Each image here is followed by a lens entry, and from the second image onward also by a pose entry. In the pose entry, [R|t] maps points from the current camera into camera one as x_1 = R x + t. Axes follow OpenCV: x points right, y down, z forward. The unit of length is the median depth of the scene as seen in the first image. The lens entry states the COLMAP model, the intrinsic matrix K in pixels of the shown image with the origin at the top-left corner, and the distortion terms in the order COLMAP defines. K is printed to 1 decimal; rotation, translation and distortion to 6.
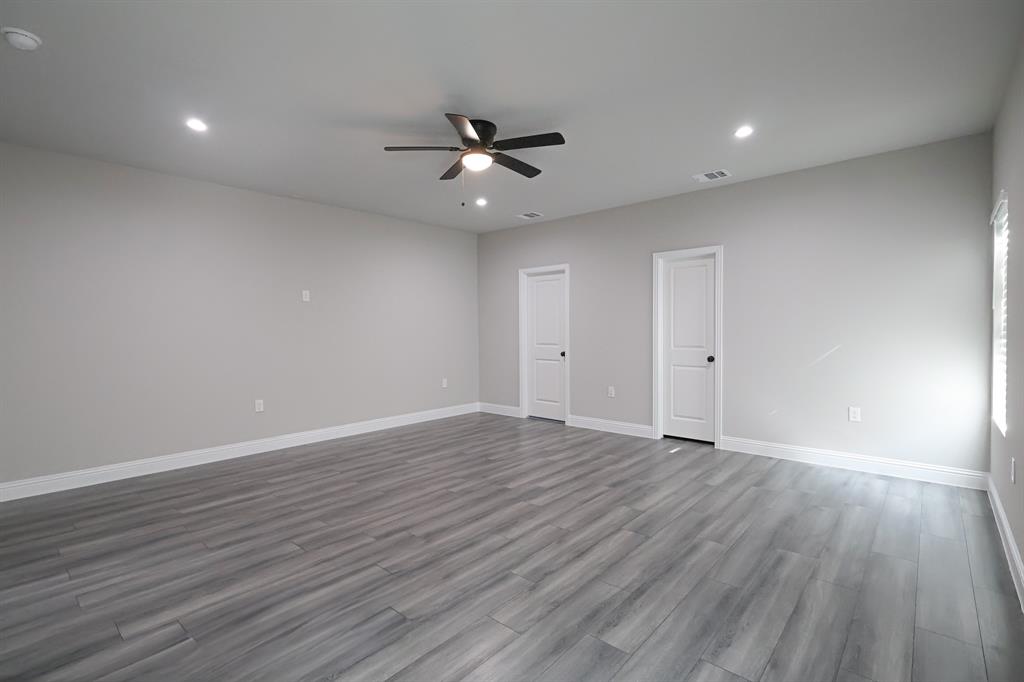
lens RADIAL K [[474.2, 0, 514.4], [0, 474.2, 338.2], [0, 0, 1]] dist [-0.002569, -0.000097]
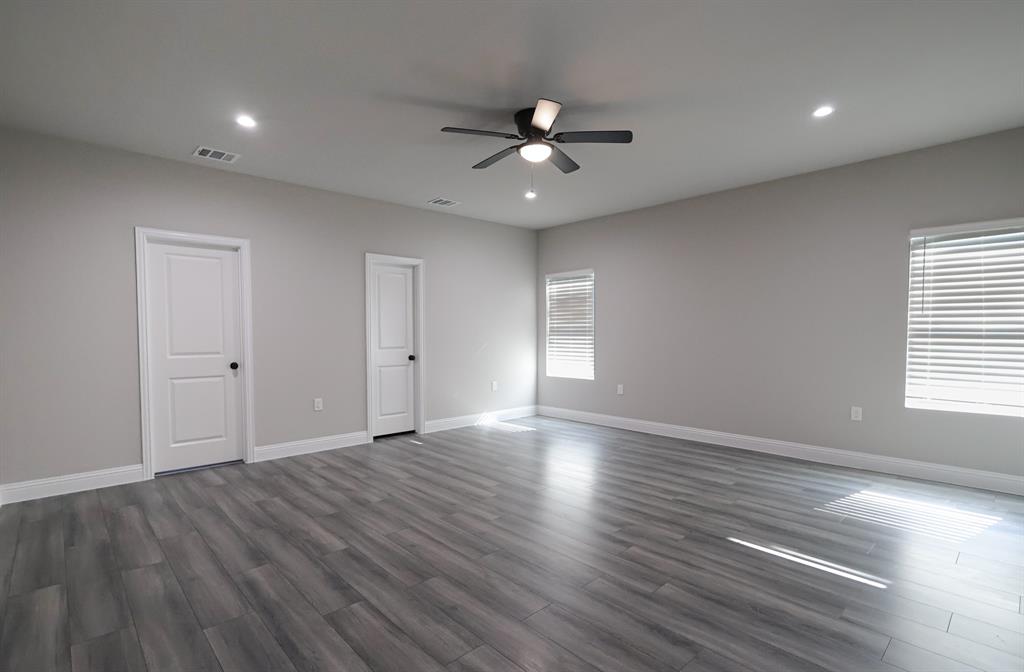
lens RADIAL K [[492.0, 0, 512.2], [0, 492.0, 354.1], [0, 0, 1]] dist [-0.004206, -0.000474]
pose [[0.092071, -0.038388, 0.995012, -0.873410], [0.021523, 0.999100, 0.036554, -0.002963], [-0.995520, 0.018050, 0.092814, 0.775806]]
